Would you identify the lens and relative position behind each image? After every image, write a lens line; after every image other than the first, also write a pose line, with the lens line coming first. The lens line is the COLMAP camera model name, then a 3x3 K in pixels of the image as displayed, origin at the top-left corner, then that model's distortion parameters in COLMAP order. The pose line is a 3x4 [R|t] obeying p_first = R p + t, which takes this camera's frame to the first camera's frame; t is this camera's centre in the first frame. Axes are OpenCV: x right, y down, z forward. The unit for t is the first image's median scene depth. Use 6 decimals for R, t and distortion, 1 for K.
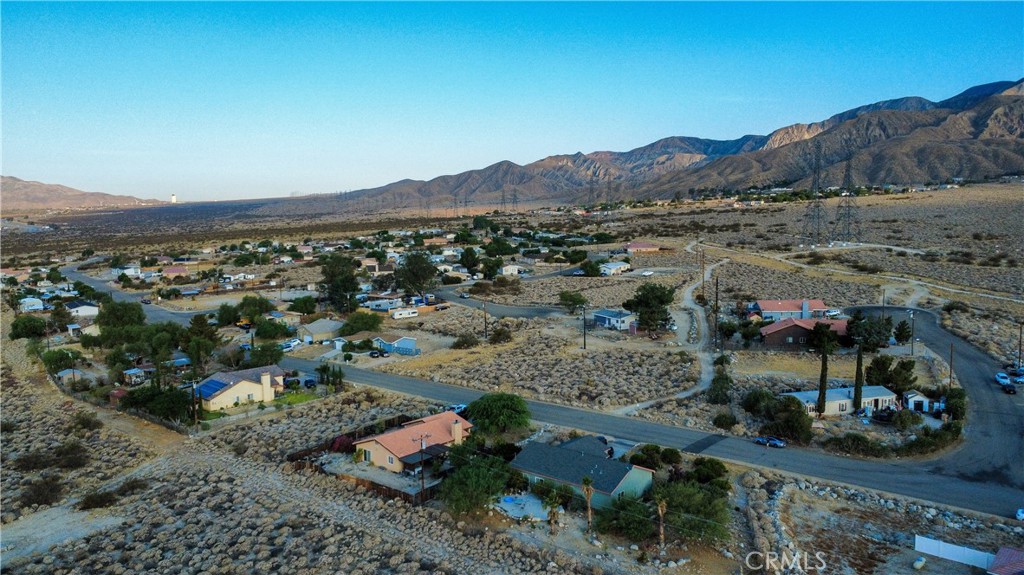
lens RADIAL K [[761.3, 0, 514.9], [0, 761.3, 292.7], [0, 0, 1]] dist [0.001789, -0.002728]
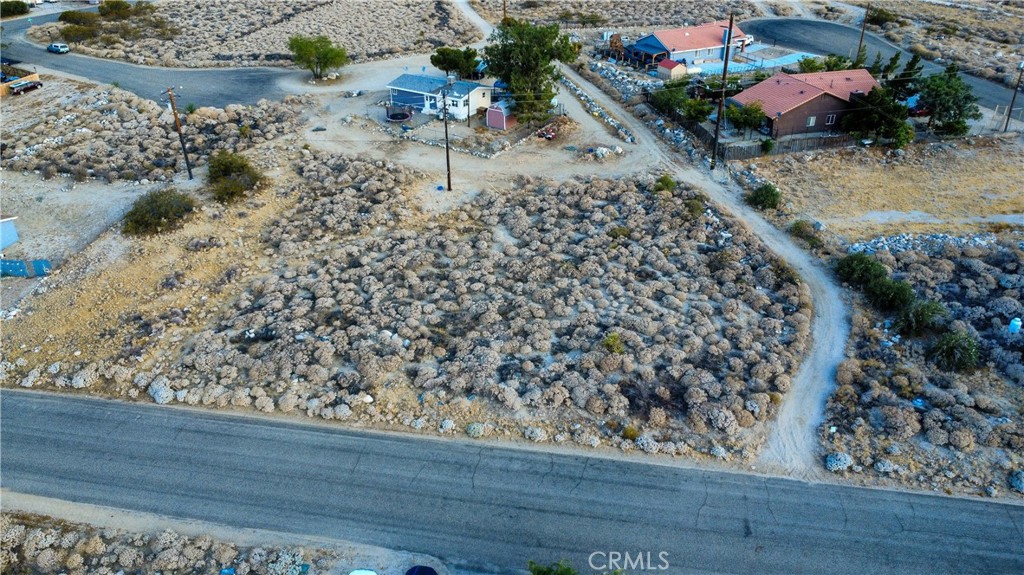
lens RADIAL K [[761.3, 0, 511.4], [0, 761.3, 287.2], [0, 0, 1]] dist [0.001789, -0.002728]
pose [[0.868330, -0.237695, 0.435321, -0.031884], [0.049917, 0.915110, 0.400102, -0.019428], [-0.493469, -0.325691, 0.806483, 0.196333]]
